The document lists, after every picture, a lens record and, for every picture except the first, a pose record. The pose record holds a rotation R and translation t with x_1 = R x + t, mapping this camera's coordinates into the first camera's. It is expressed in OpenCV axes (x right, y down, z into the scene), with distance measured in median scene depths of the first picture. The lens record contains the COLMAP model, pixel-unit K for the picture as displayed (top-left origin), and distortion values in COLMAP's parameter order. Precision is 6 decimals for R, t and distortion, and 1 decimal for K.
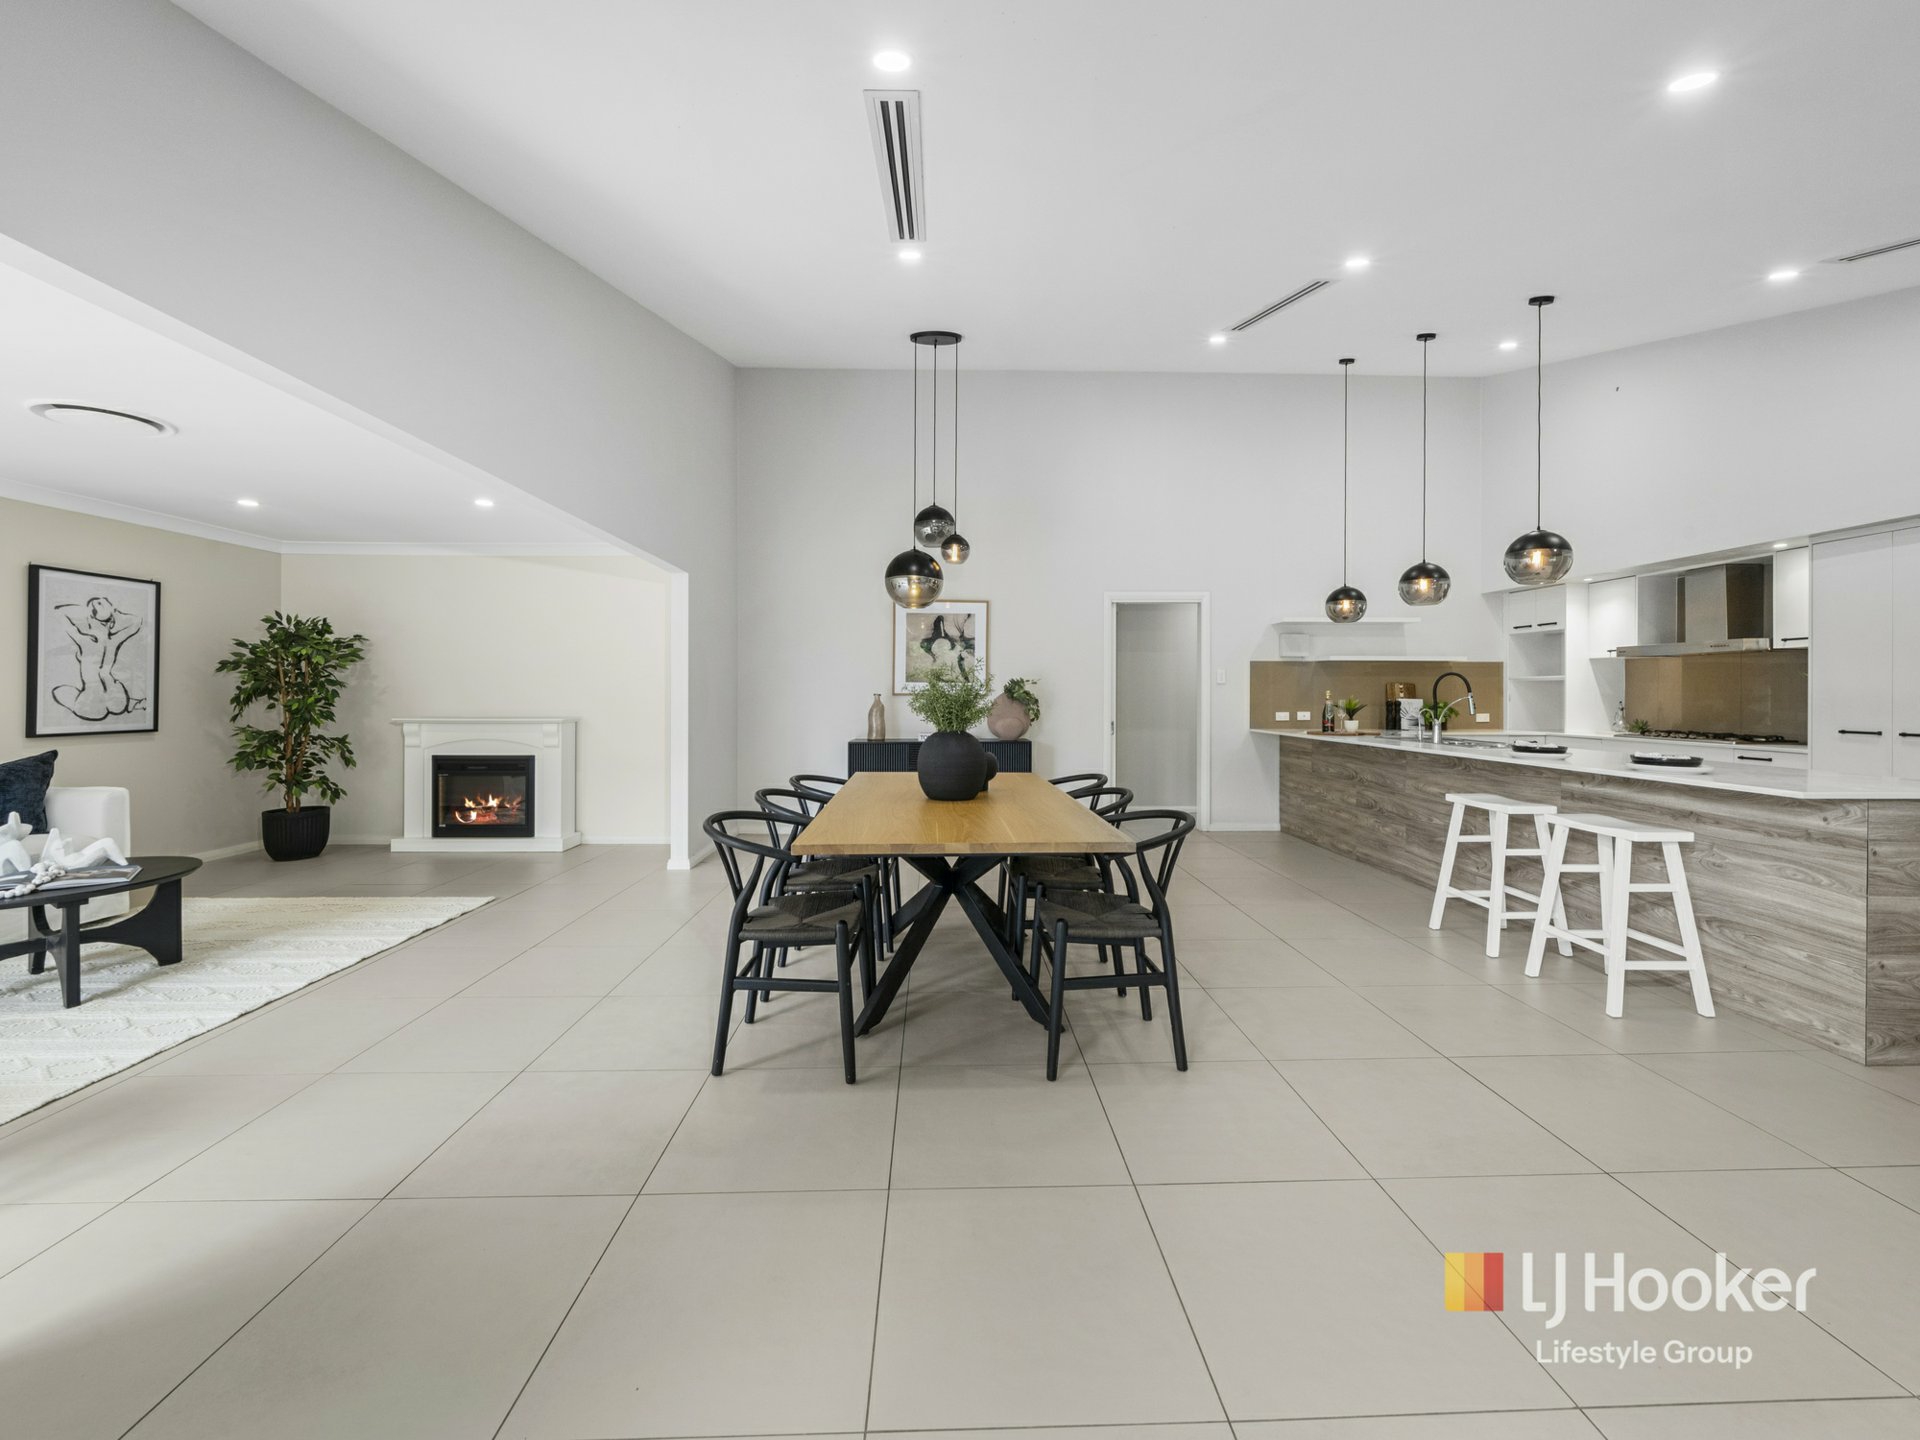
lens RADIAL K [[763.3, 0, 960.6], [0, 763.3, 698.9], [0, 0, 1]] dist [-0.000805, -0.001244]
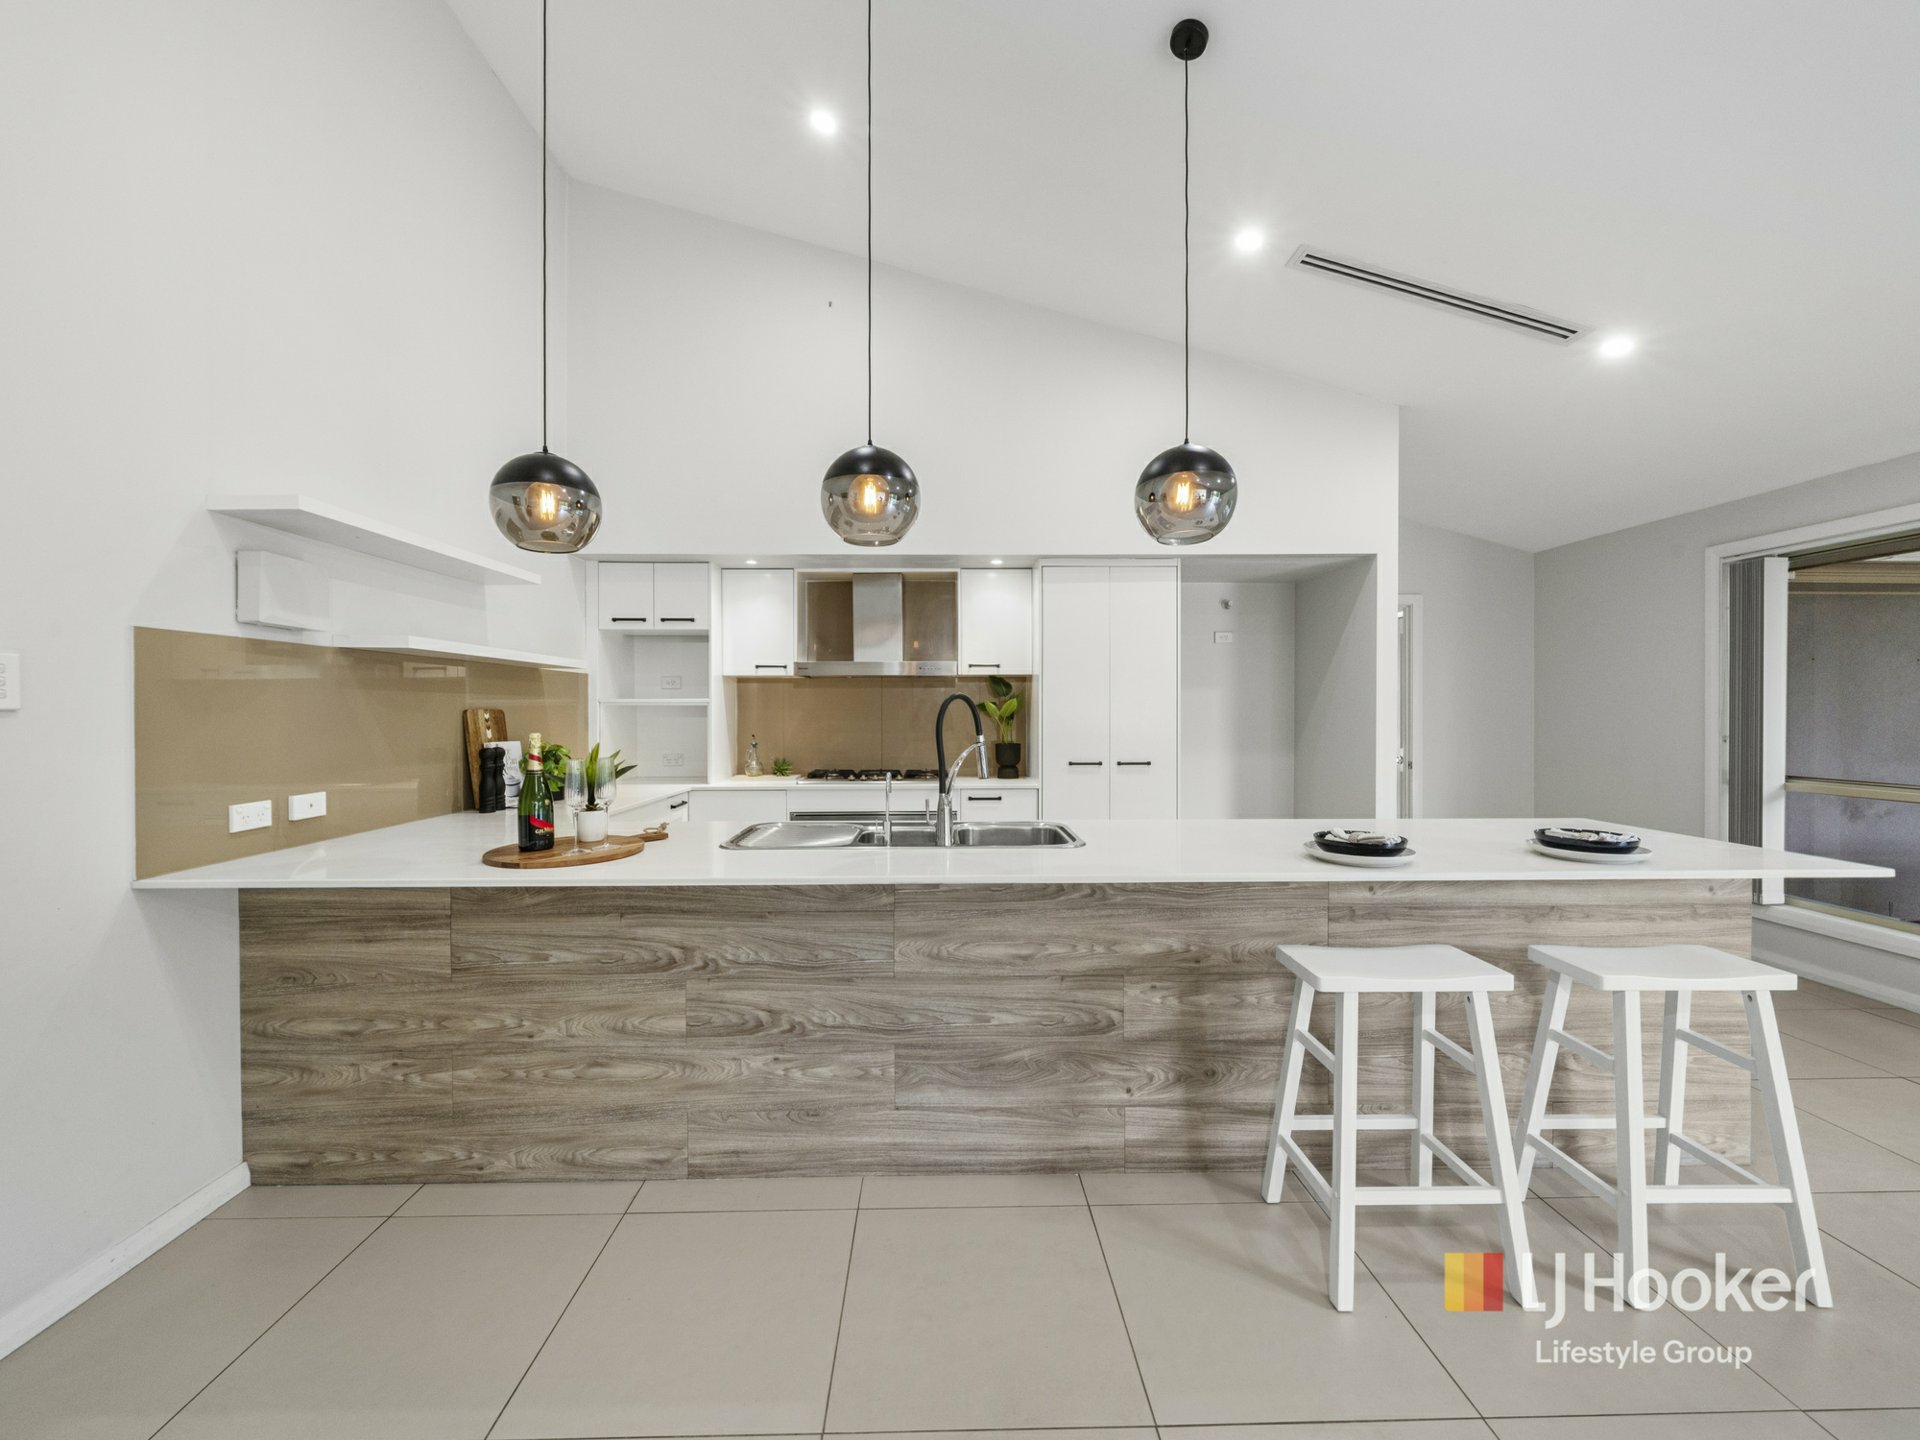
lens RADIAL K [[763.3, 0, 961.1], [0, 763.3, 713.1], [0, 0, 1]] dist [-0.000805, -0.001244]
pose [[0.006737, -0.004705, 0.999966, 0.120808], [0.007350, 0.999962, 0.004655, -0.018783], [-0.999950, 0.007318, 0.006771, 0.744435]]
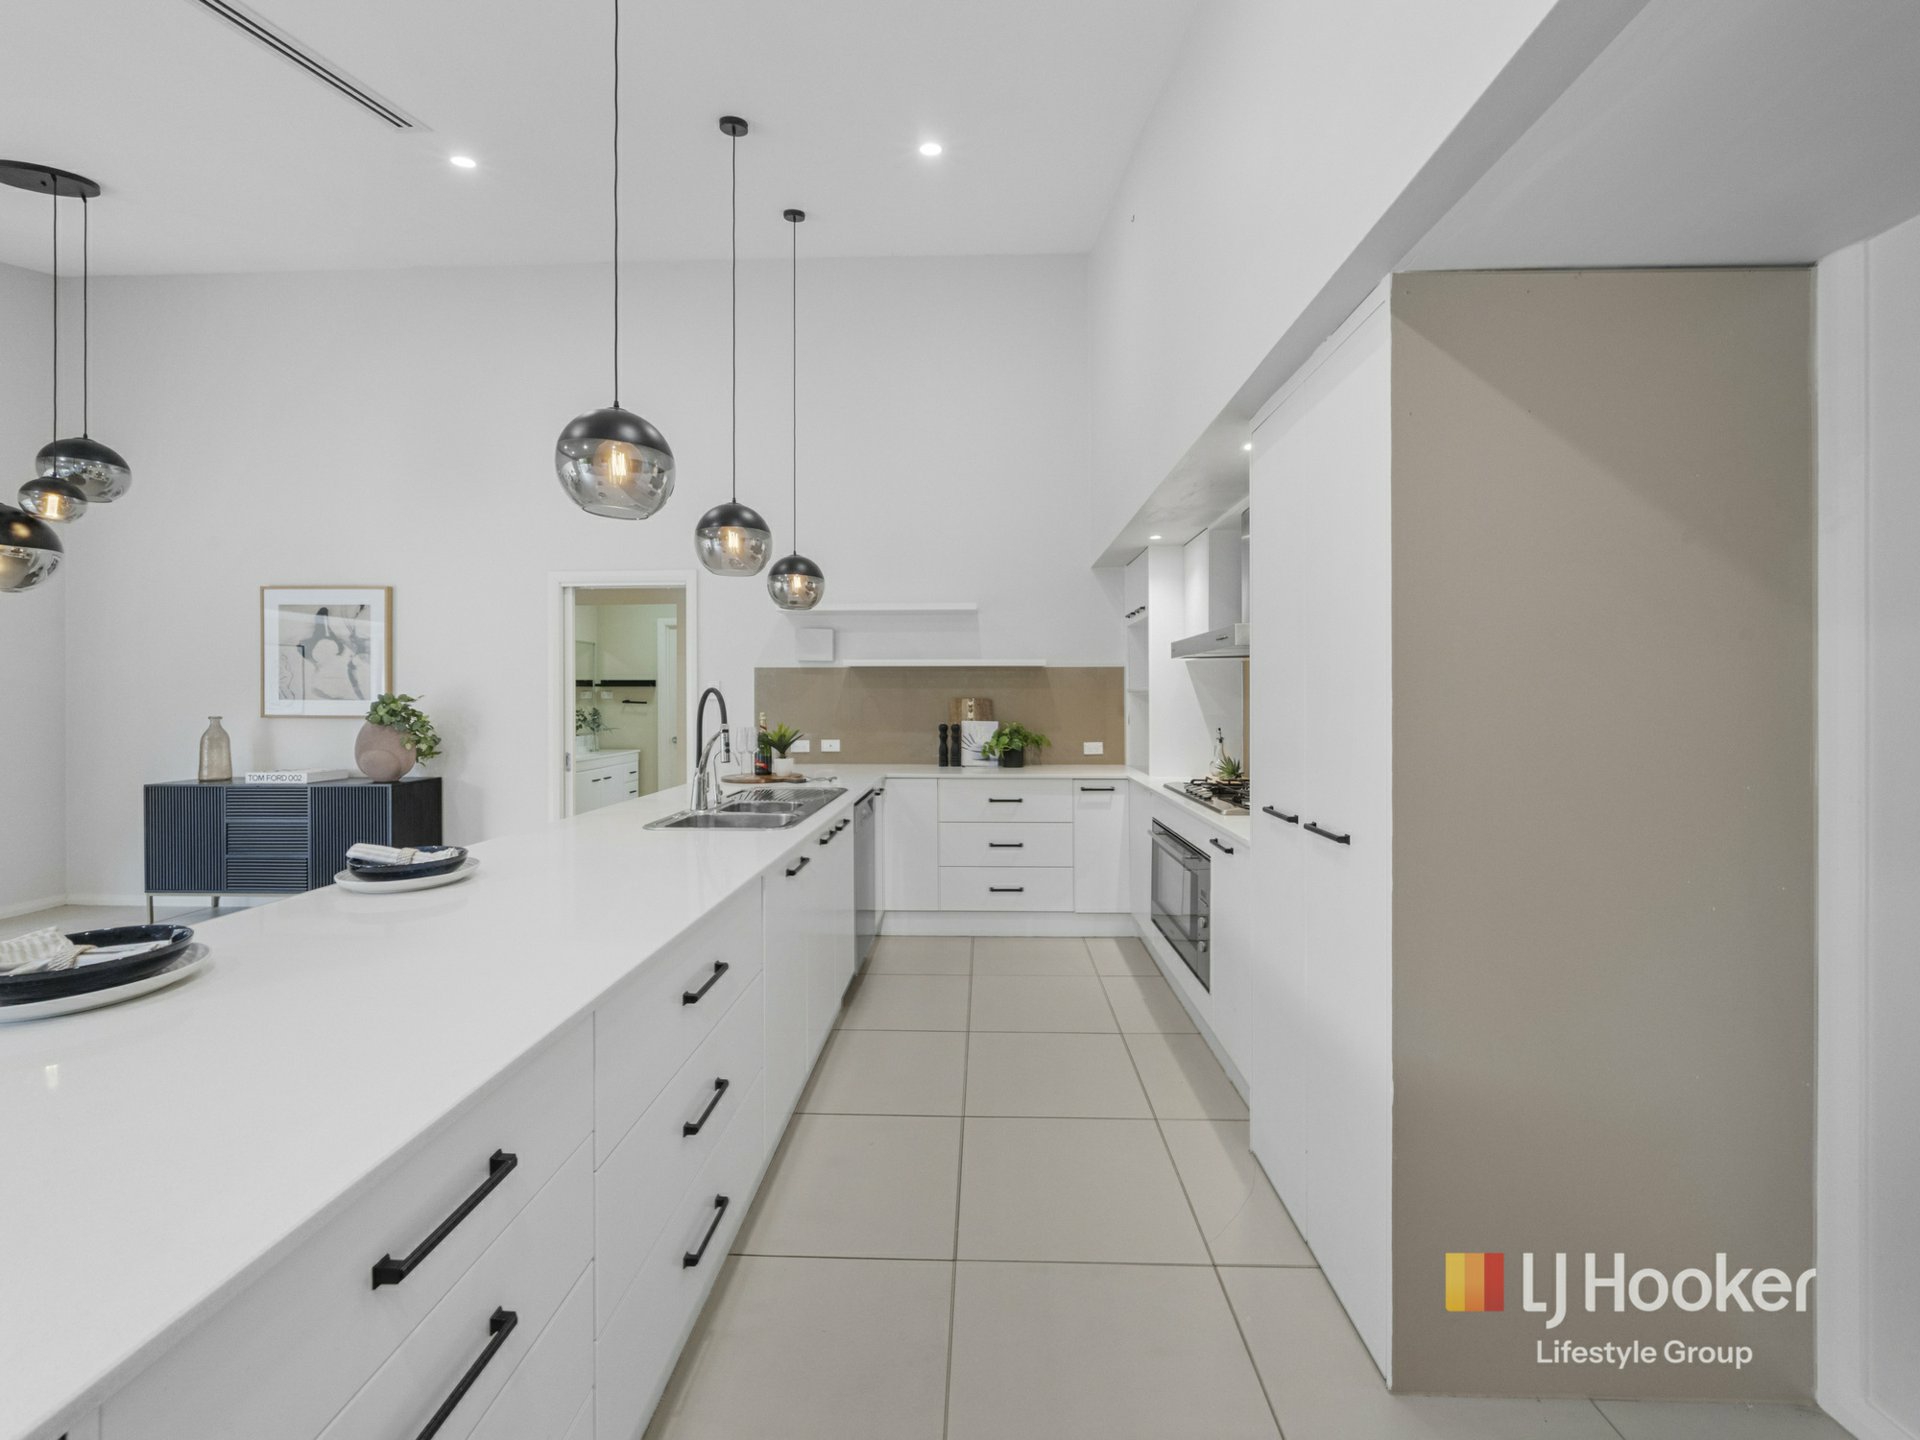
lens RADIAL K [[763.3, 0, 969.9], [0, 763.3, 709.1], [0, 0, 1]] dist [-0.000805, -0.001244]
pose [[0.997910, -0.003149, -0.064537, 0.653155], [0.004125, 0.999879, 0.014987, -0.022032], [0.064482, -0.015222, 0.997803, 0.325934]]
